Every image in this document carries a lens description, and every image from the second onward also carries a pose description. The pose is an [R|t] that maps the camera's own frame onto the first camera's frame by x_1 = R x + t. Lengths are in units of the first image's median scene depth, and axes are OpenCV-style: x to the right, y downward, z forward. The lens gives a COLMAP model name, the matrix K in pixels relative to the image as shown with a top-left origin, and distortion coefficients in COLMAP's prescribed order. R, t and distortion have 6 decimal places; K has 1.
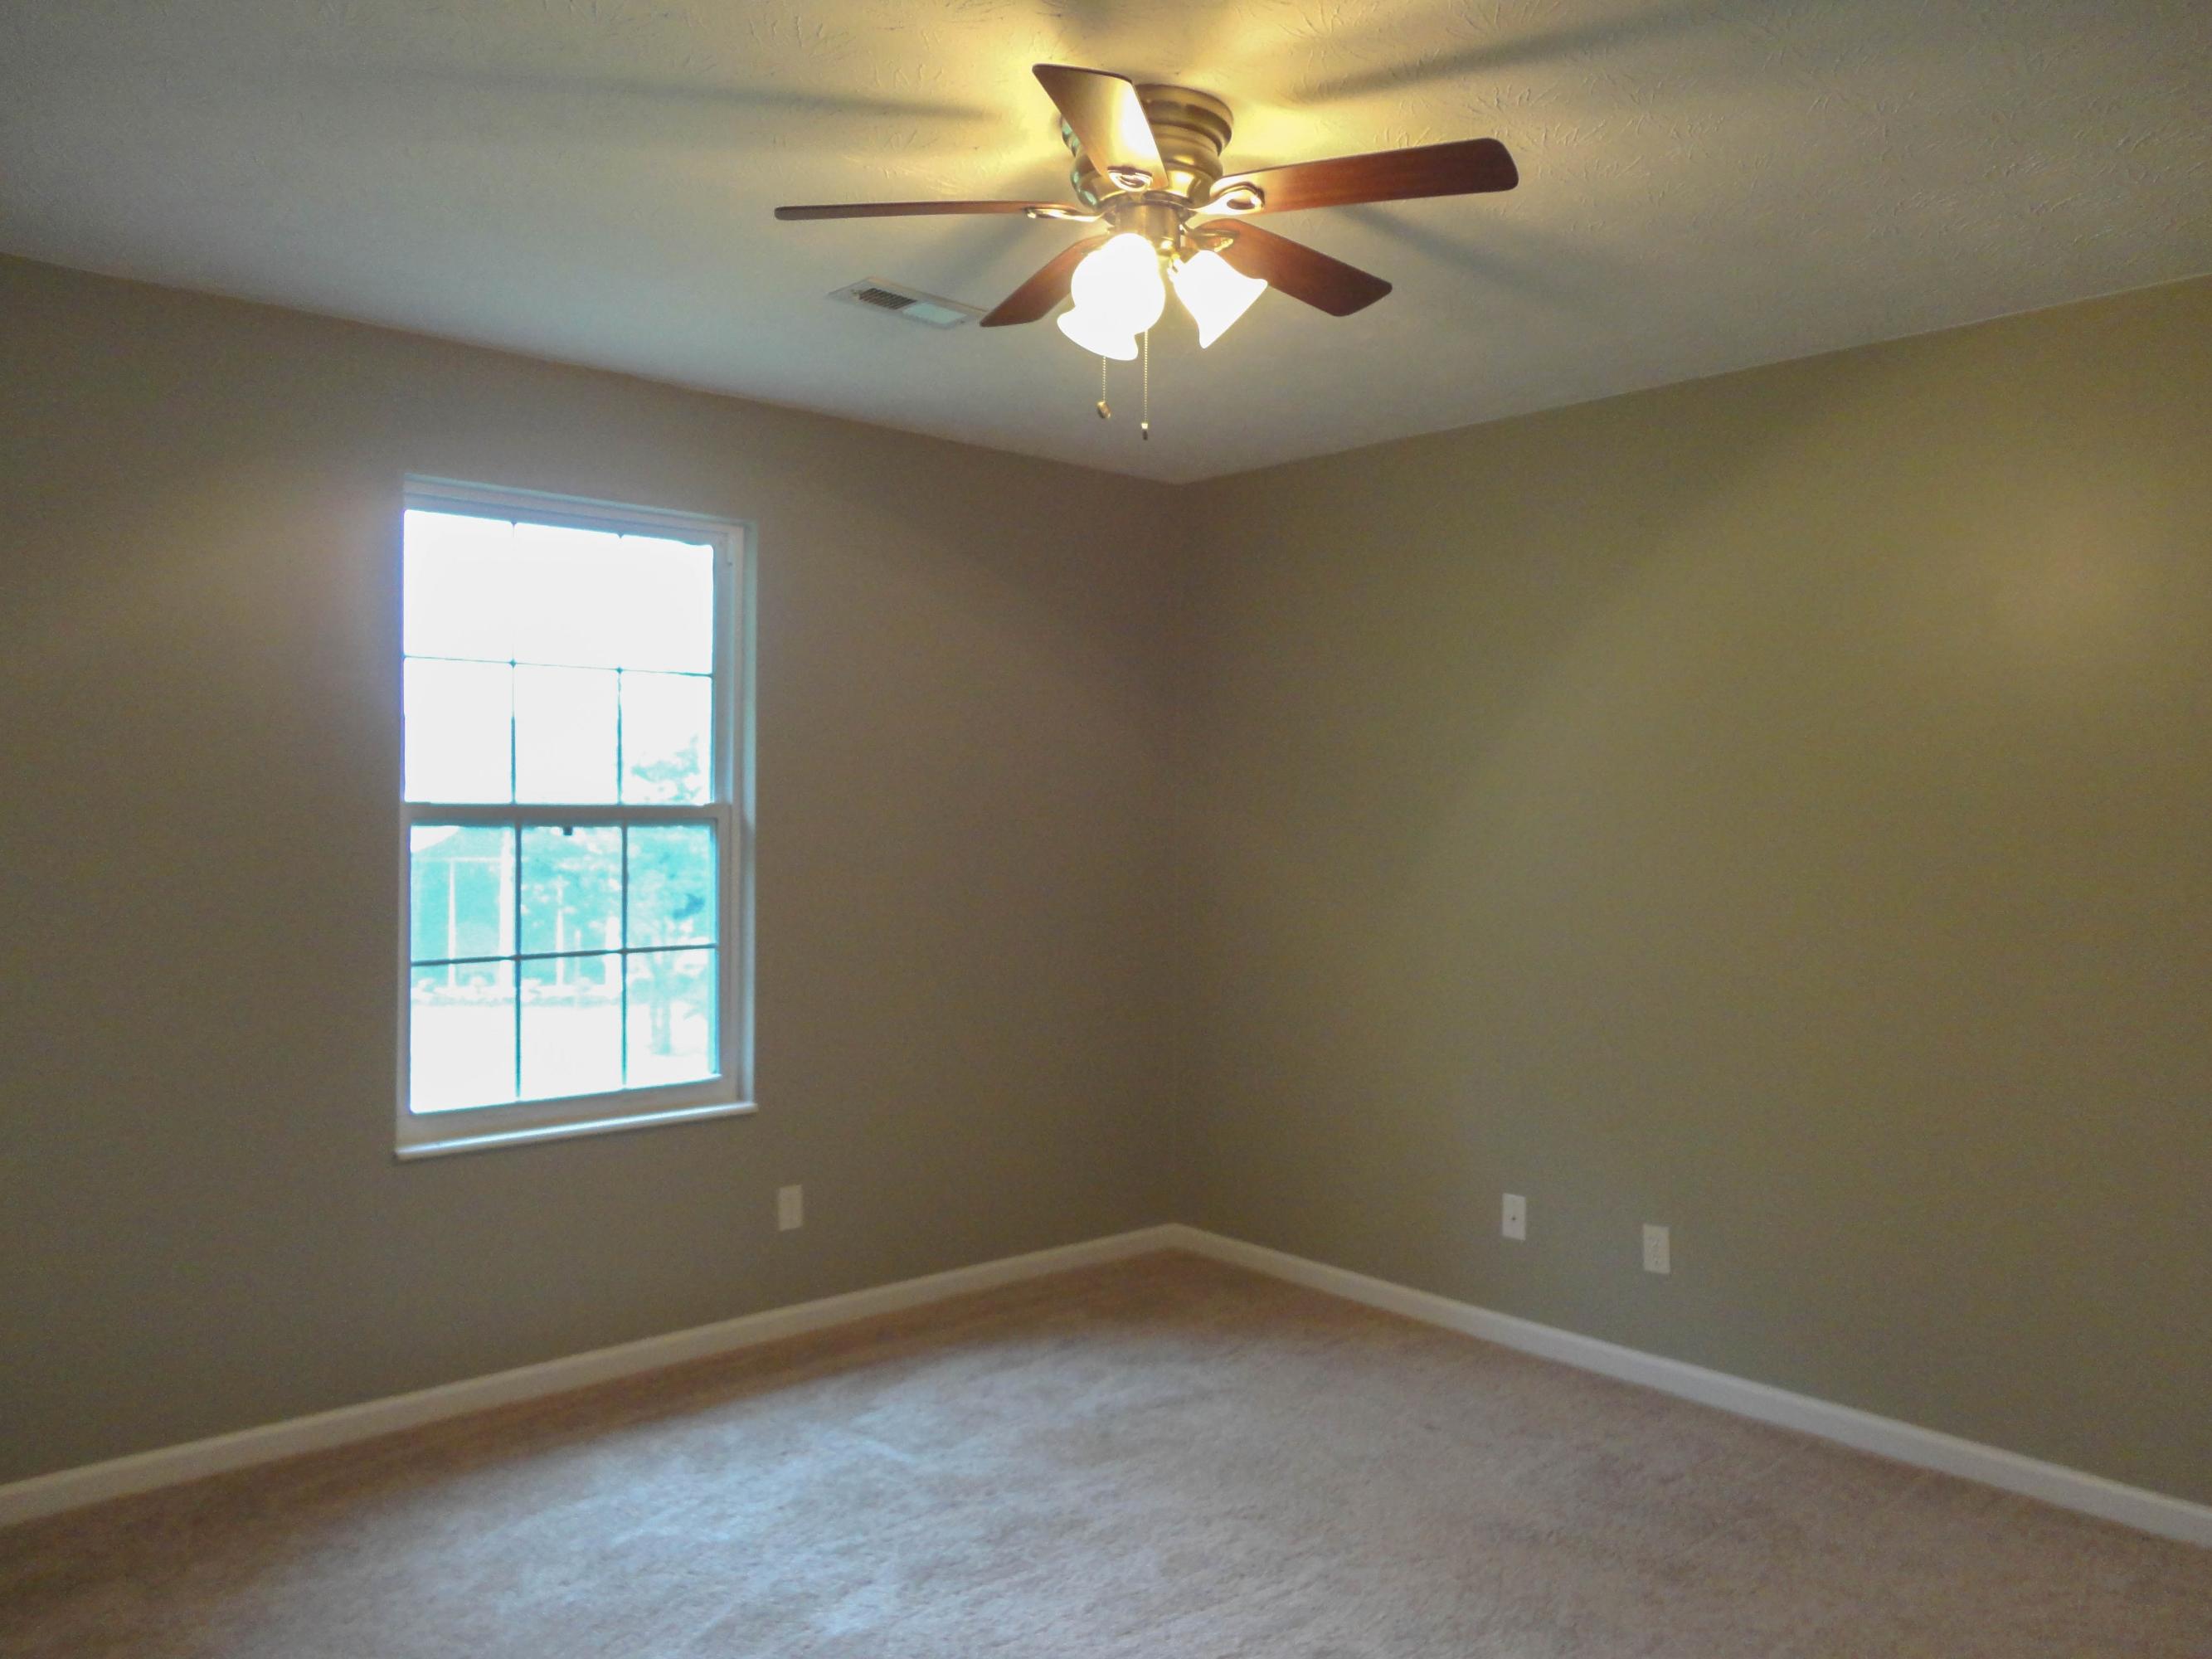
lens RADIAL K [[1718.2, 0, 1106.0], [0, 1718.2, 829.5], [0, 0, 1]] dist [-0.015066, -0.006808]
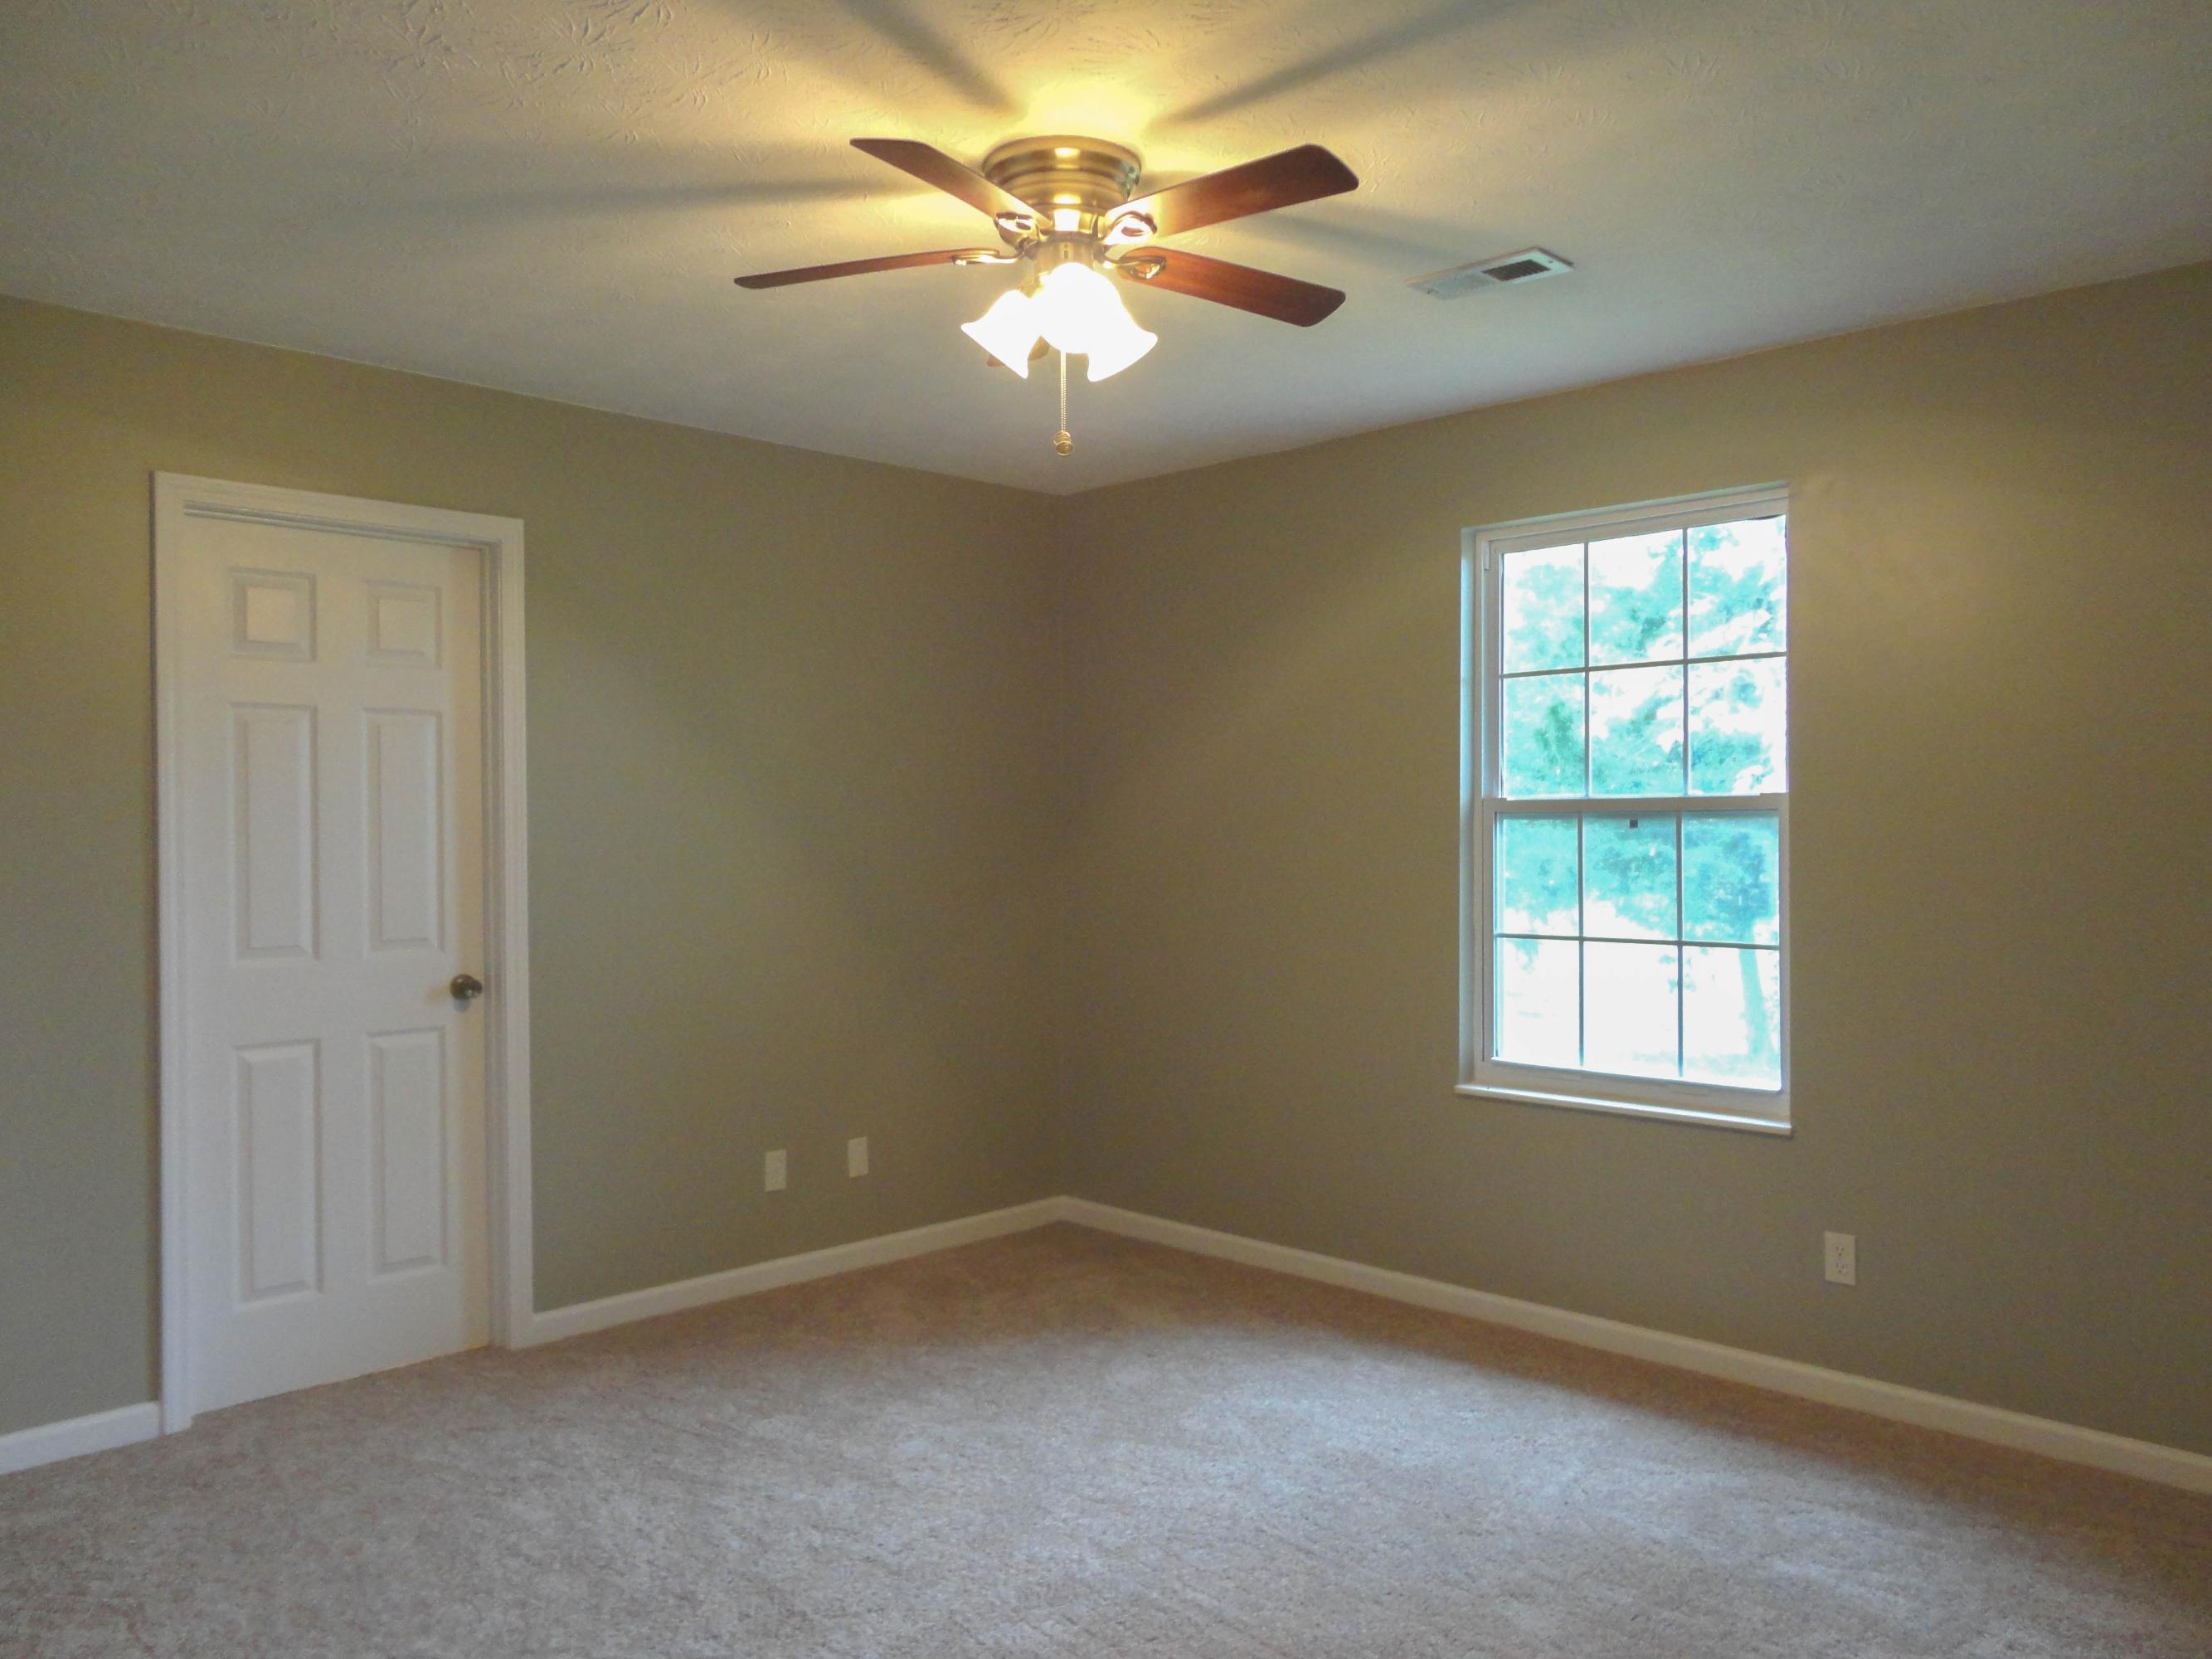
lens RADIAL K [[1628.2, 0, 1106.0], [0, 1628.2, 829.5], [0, 0, 1]] dist [-0.003947, -0.000175]
pose [[0.002958, 0.001225, -0.999995, 0.674765], [0.011114, 0.999937, 0.001258, -0.000368], [0.999934, -0.011118, 0.002944, 0.670454]]
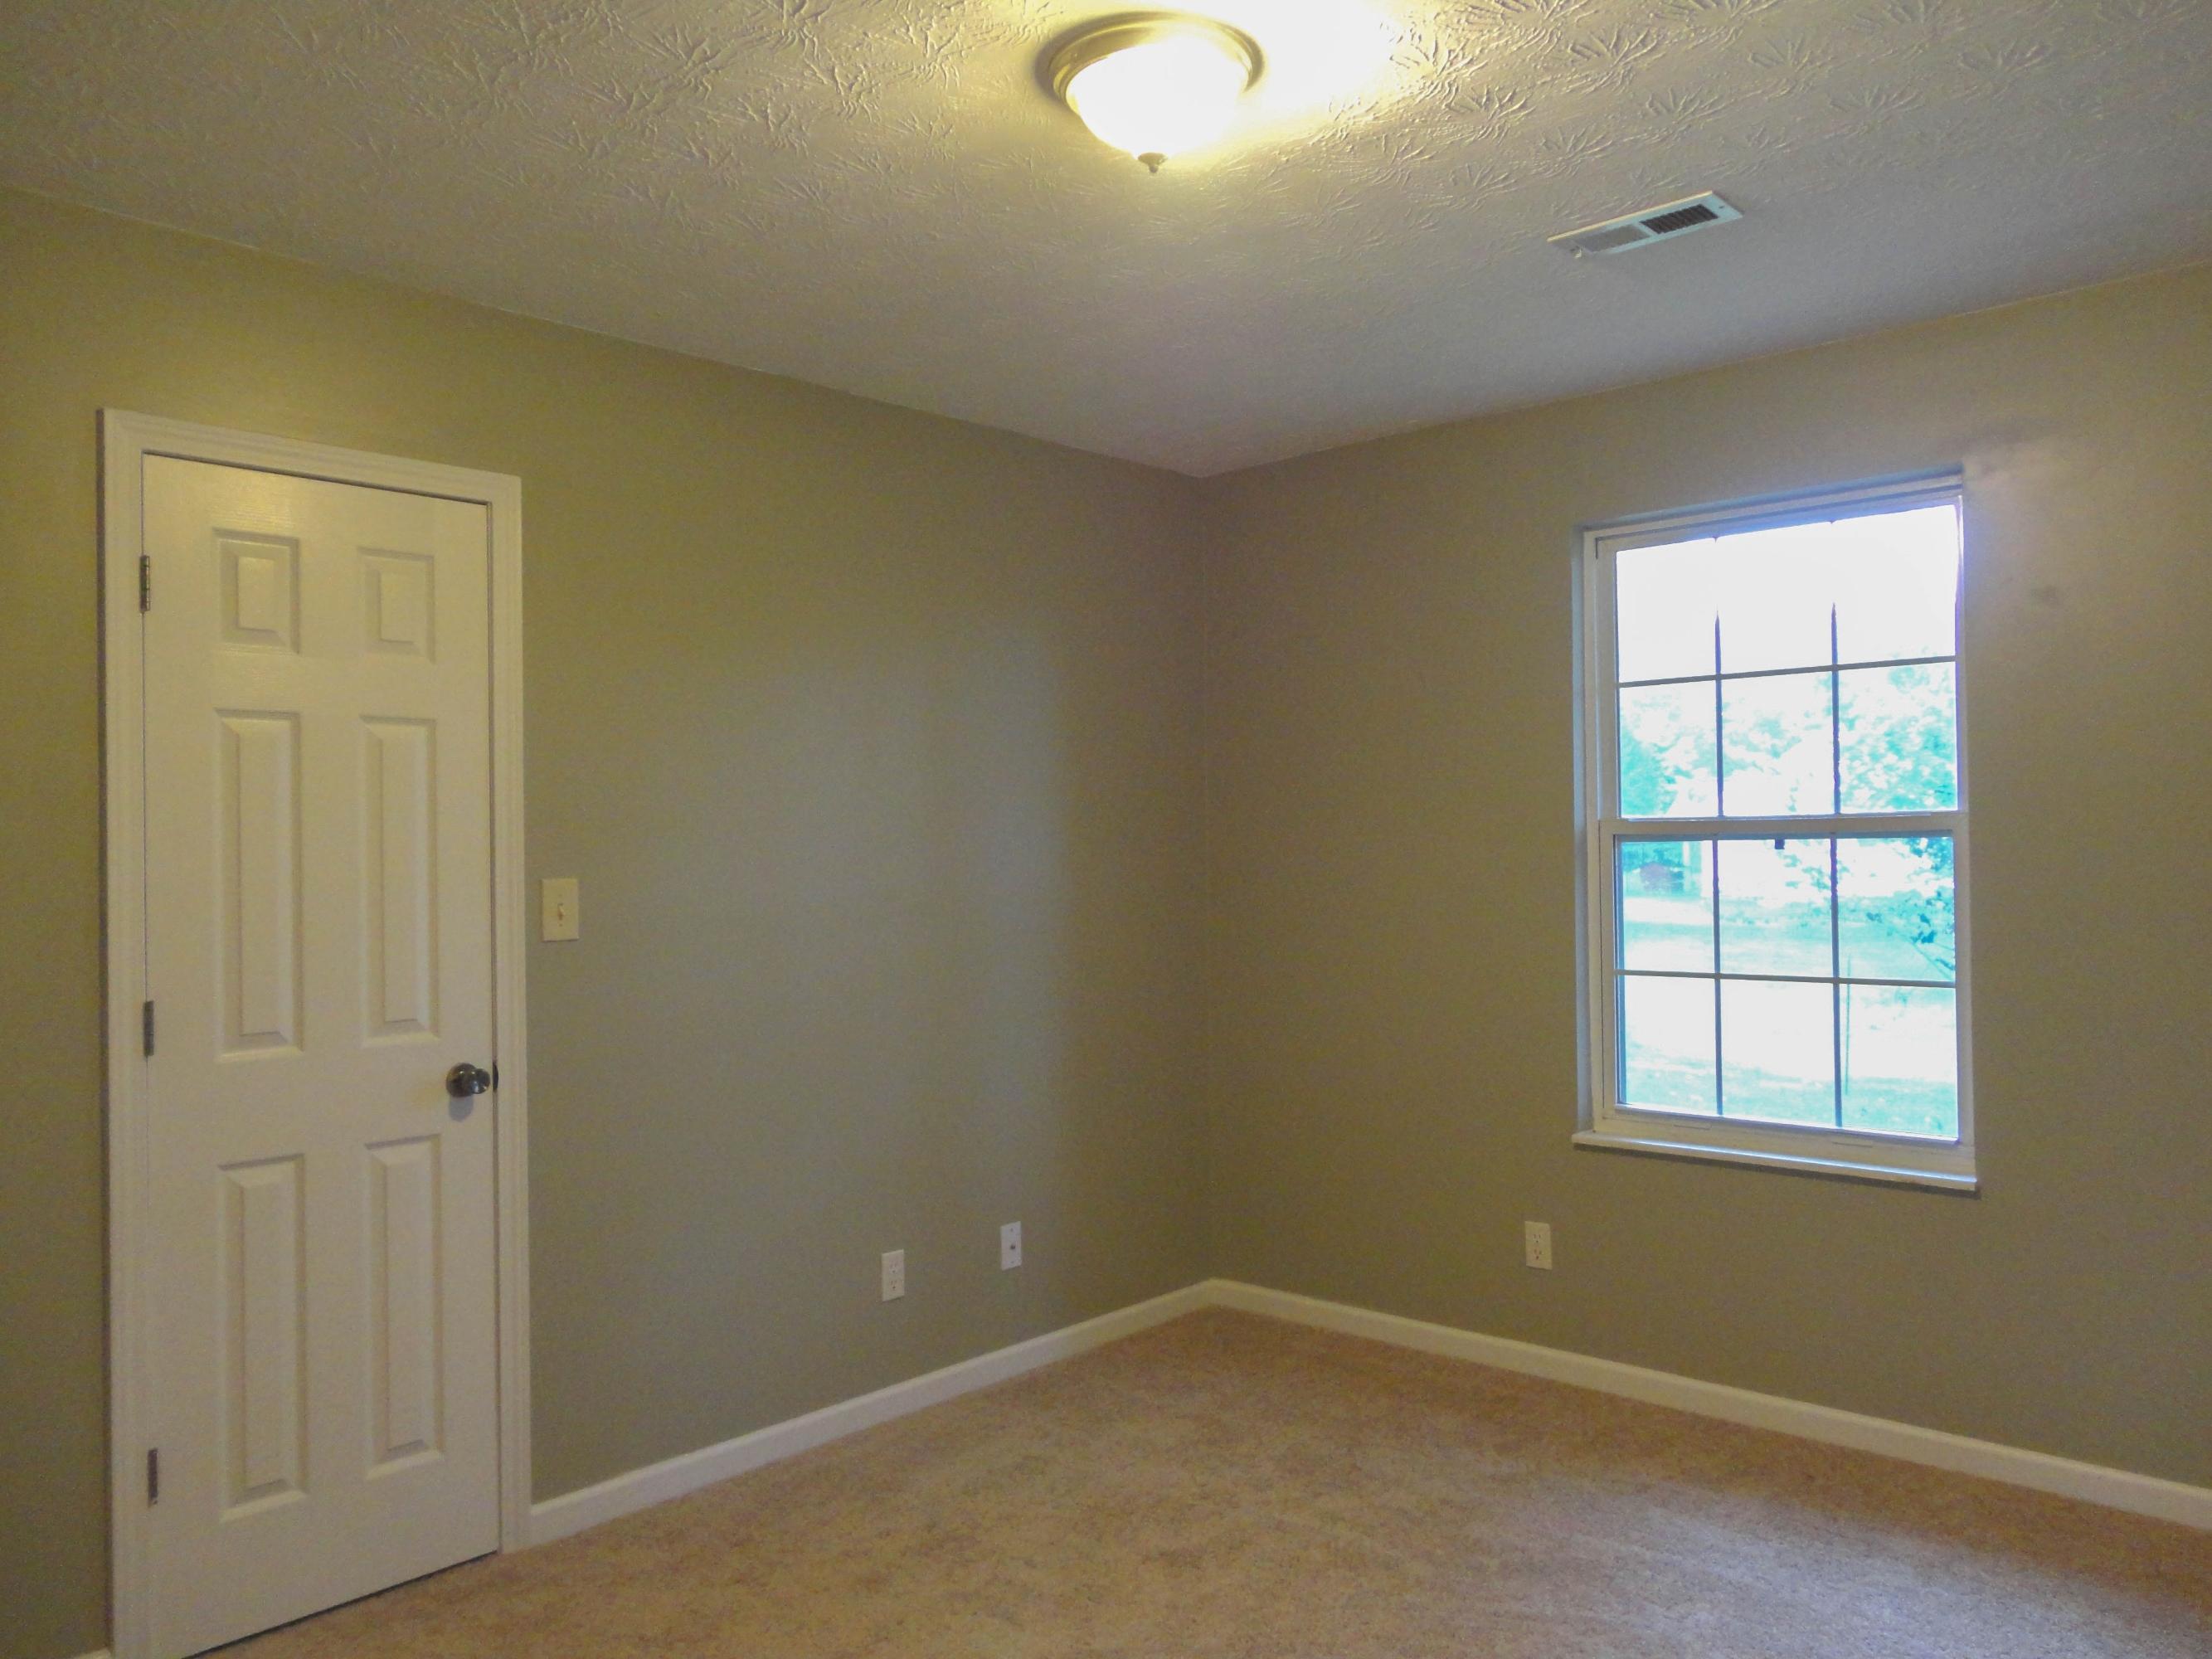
lens RADIAL K [[1614.8, 0, 1106.4], [0, 1614.8, 871.0], [0, 0, 1]] dist [0.101610, 0.000741]
pose [[0.062247, 0.007407, -0.998033, 0.568178], [0.020655, 0.999749, 0.008708, -0.000624], [0.997847, -0.021157, 0.062079, 0.567417]]
